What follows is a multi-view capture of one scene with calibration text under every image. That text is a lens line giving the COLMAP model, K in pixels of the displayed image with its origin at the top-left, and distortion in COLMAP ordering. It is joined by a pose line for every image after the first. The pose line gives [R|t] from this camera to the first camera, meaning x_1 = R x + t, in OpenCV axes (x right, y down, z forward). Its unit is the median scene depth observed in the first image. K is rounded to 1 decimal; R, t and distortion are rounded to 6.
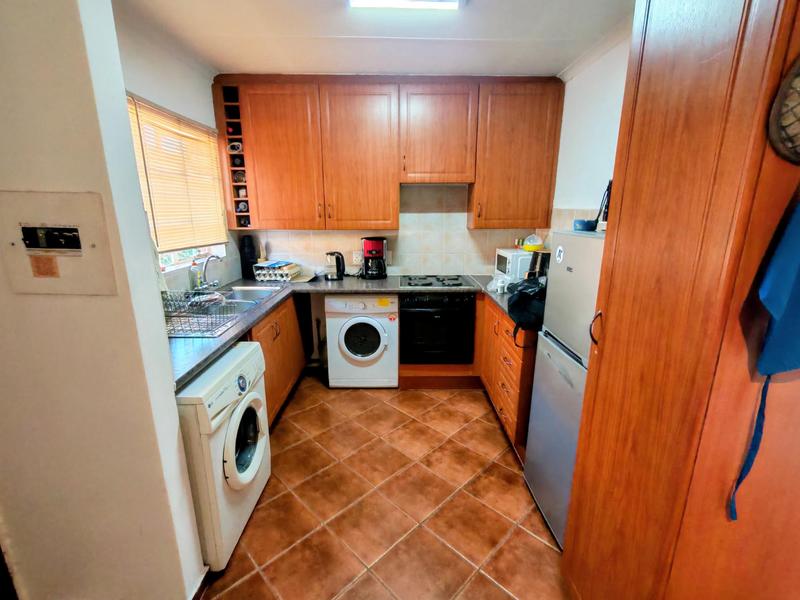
lens RADIAL K [[368.1, 0, 398.9], [0, 368.1, 299.0], [0, 0, 1]] dist [-0.001891, -0.000077]
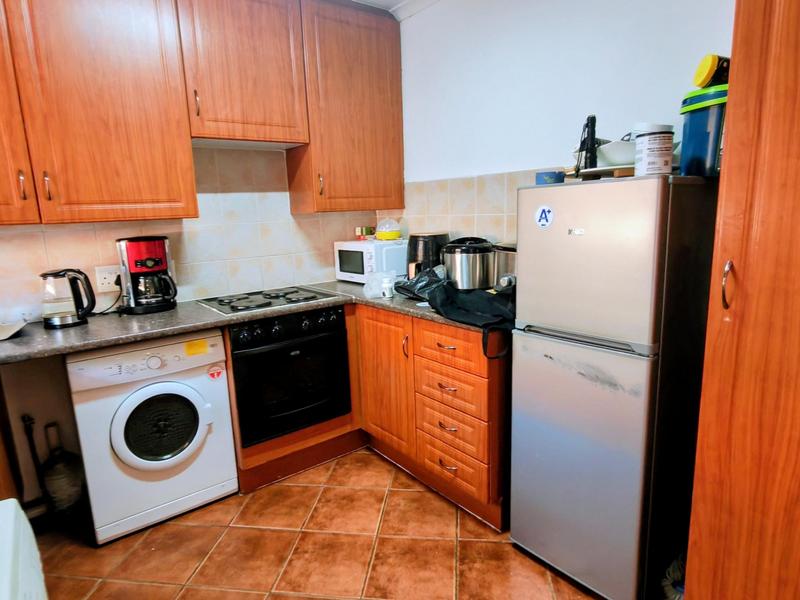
lens RADIAL K [[471.2, 0, 395.6], [0, 471.2, 300.4], [0, 0, 1]] dist [-0.002622, 0.000069]
pose [[0.792173, -0.142028, 0.593541, -0.212673], [0.181467, 0.983373, -0.006885, -0.002113], [-0.582694, 0.113162, 0.804775, 0.249105]]
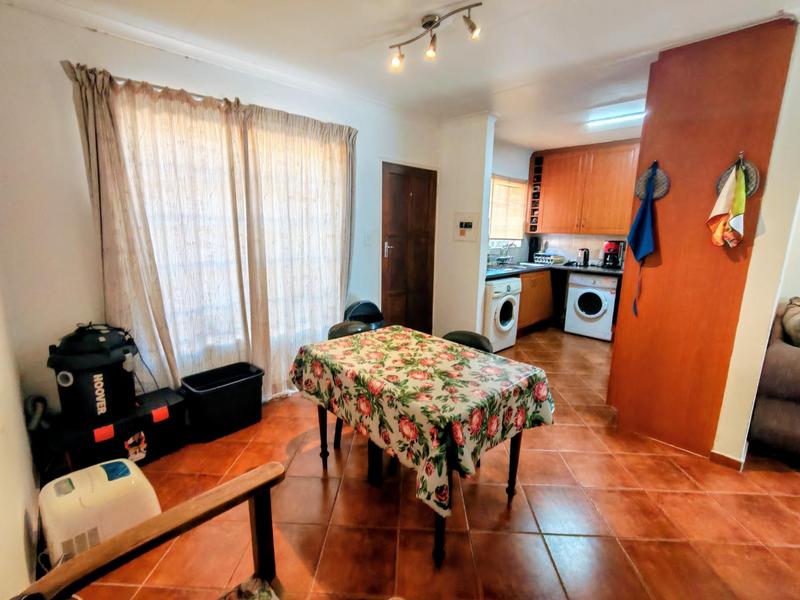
lens RADIAL K [[368.1, 0, 398.9], [0, 368.1, 299.0], [0, 0, 1]] dist [-0.001891, -0.000077]
pose [[0.682677, 0.151050, -0.714938, 0.474588], [-0.189892, 0.981460, 0.026037, 0.208953], [0.705615, 0.117986, 0.698703, -0.692899]]
